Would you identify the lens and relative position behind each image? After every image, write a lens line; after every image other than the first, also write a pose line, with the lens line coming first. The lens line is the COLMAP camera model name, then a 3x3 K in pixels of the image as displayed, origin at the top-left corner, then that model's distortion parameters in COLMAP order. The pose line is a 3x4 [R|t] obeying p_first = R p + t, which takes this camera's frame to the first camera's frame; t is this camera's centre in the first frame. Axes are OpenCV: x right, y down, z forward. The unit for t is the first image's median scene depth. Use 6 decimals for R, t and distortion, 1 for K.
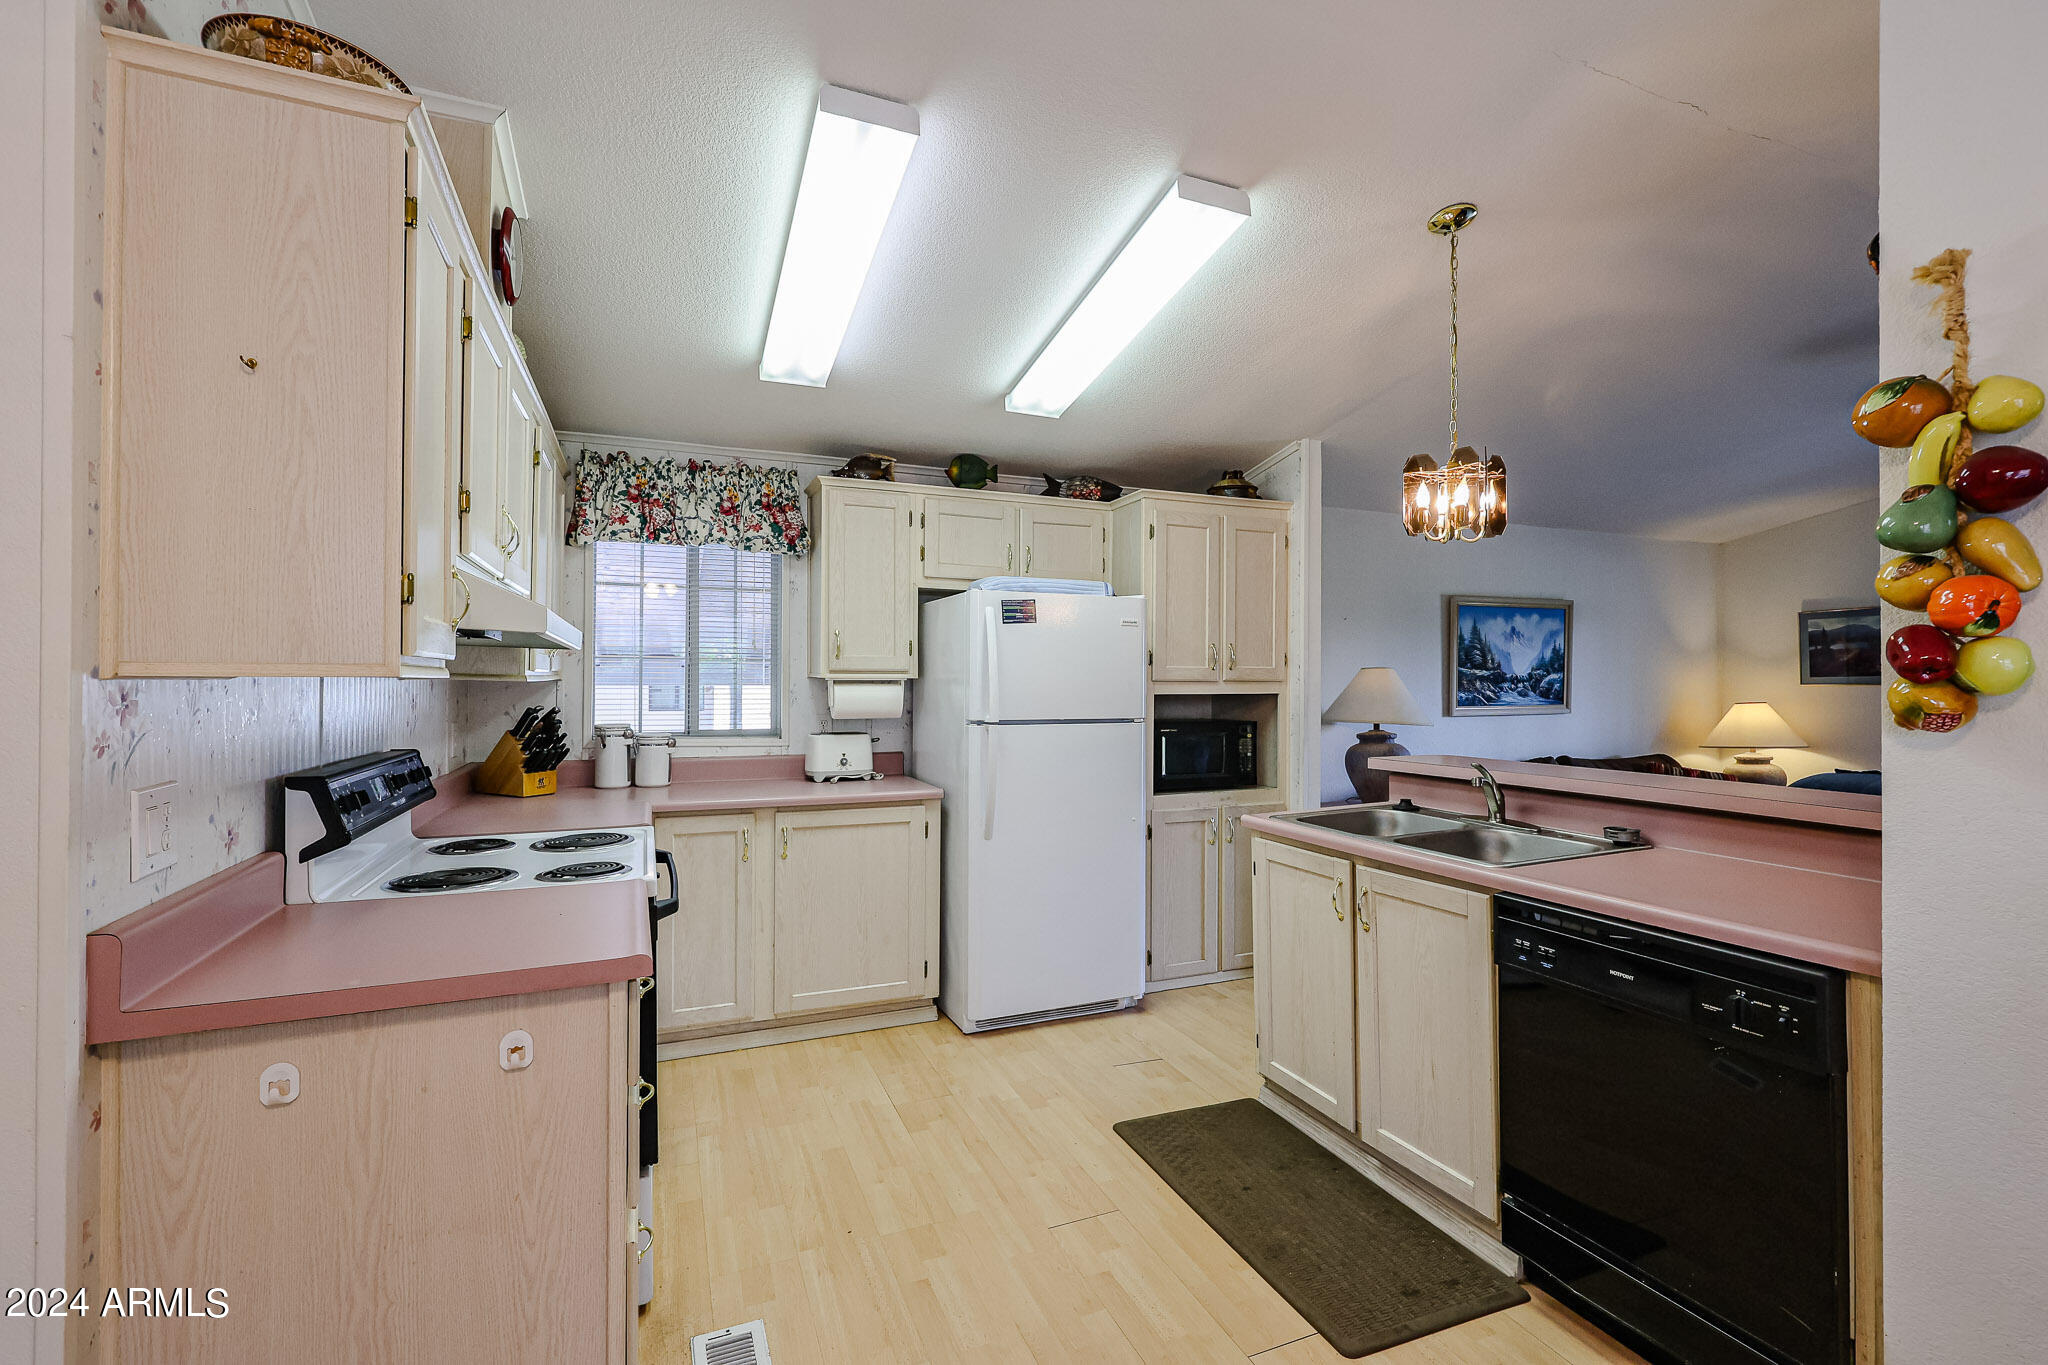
lens RADIAL K [[908.8, 0, 1024.9], [0, 908.8, 680.3], [0, 0, 1]] dist [0.002902, -0.000420]
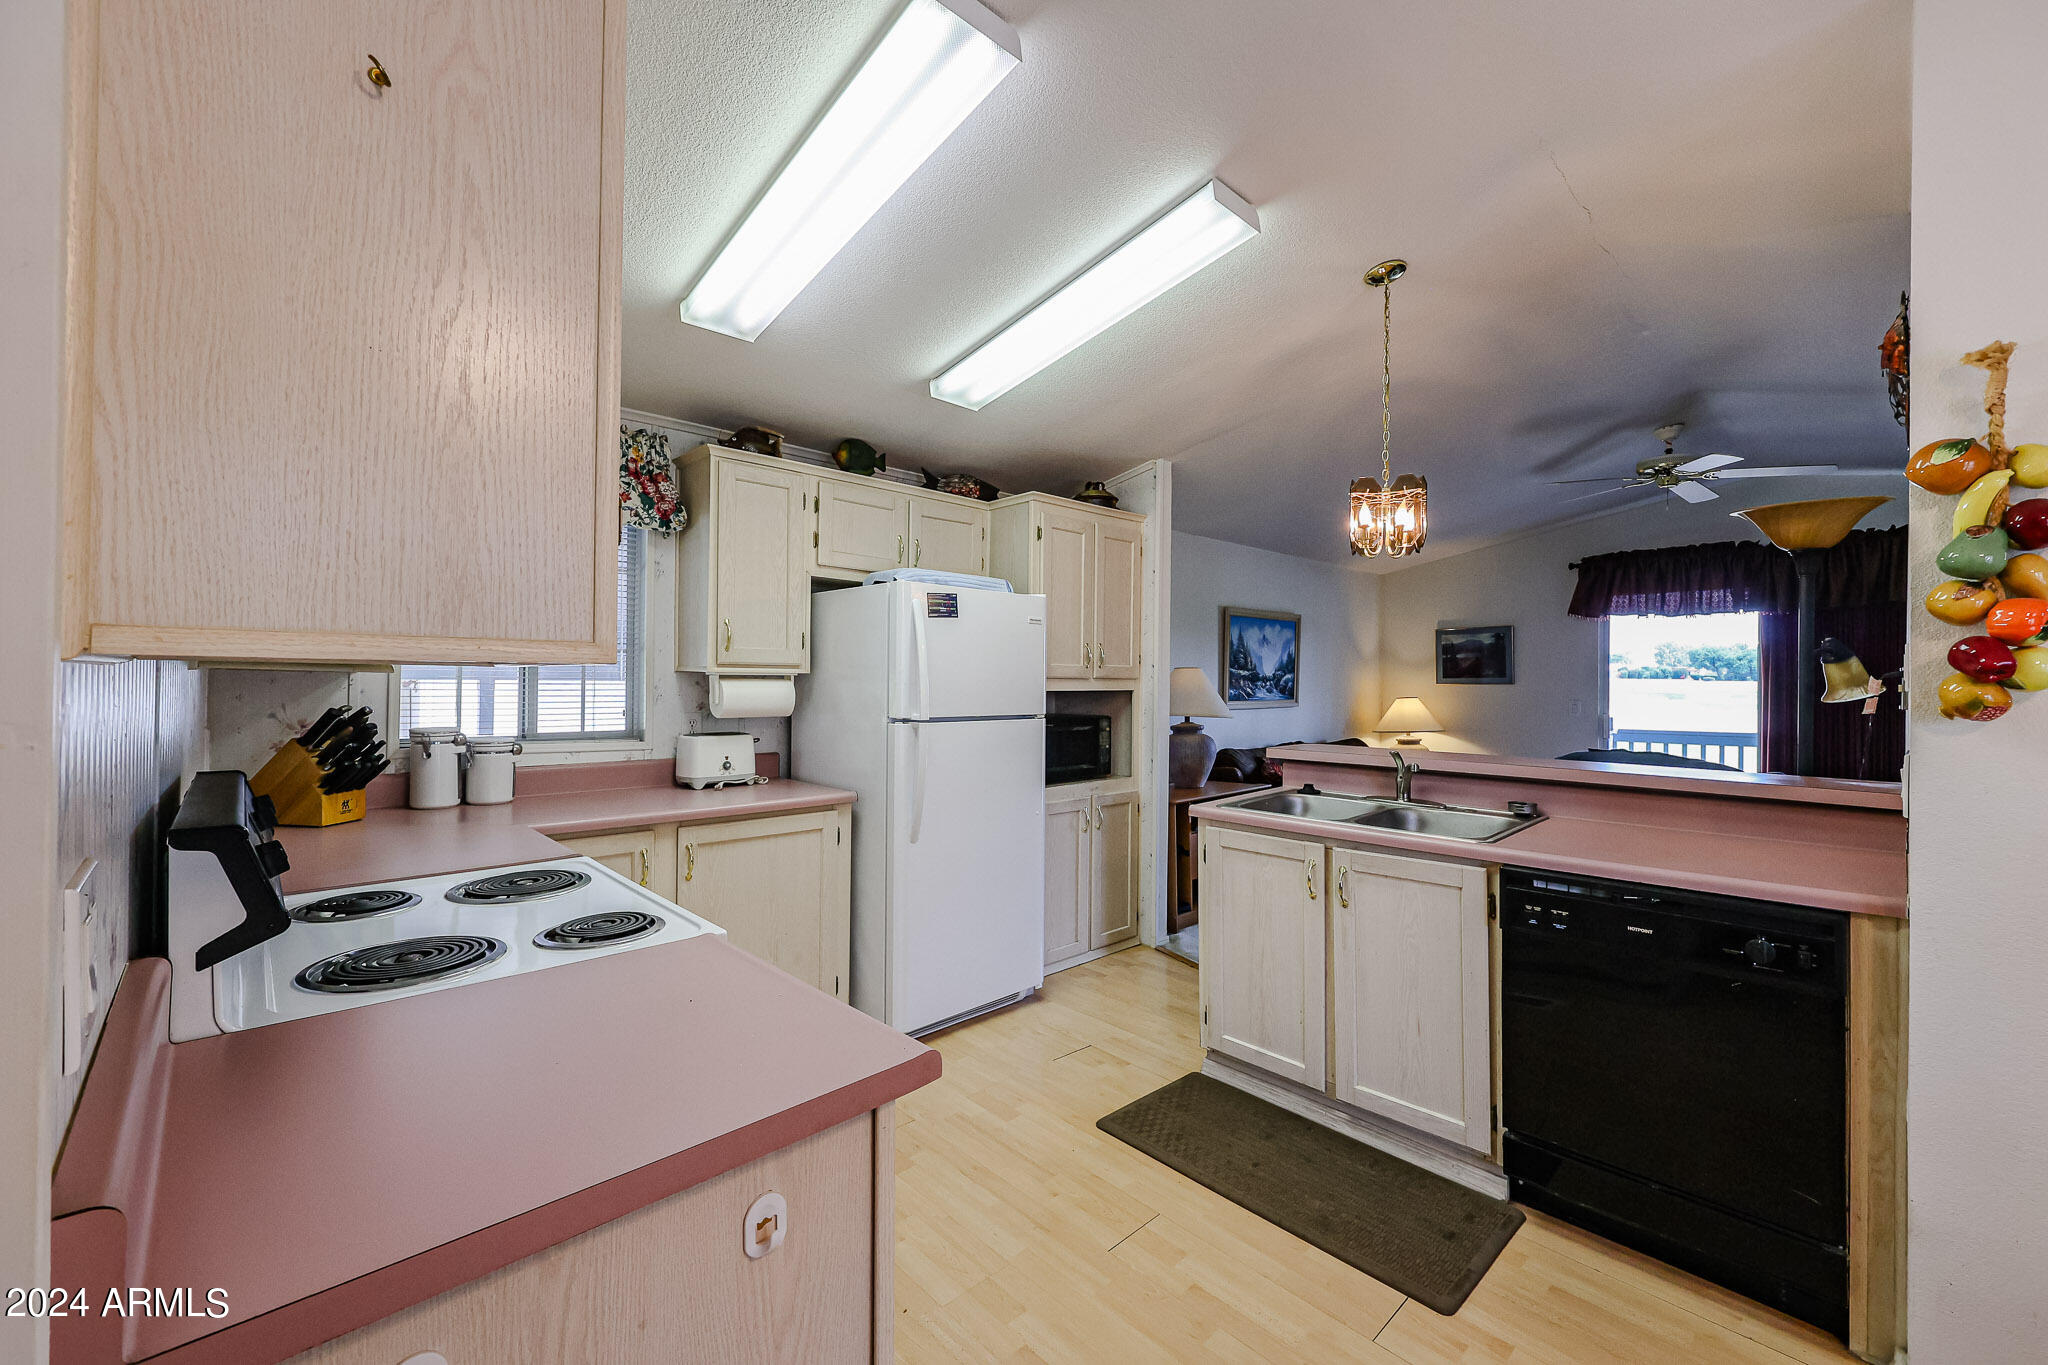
lens RADIAL K [[826.8, 0, 1025.3], [0, 826.8, 680.2], [0, 0, 1]] dist [0.000290, 0.000575]
pose [[0.934305, 0.005037, 0.356440, -0.282833], [-0.006122, 0.999979, 0.001915, 0.002299], [-0.356423, -0.003971, 0.934316, 0.172462]]
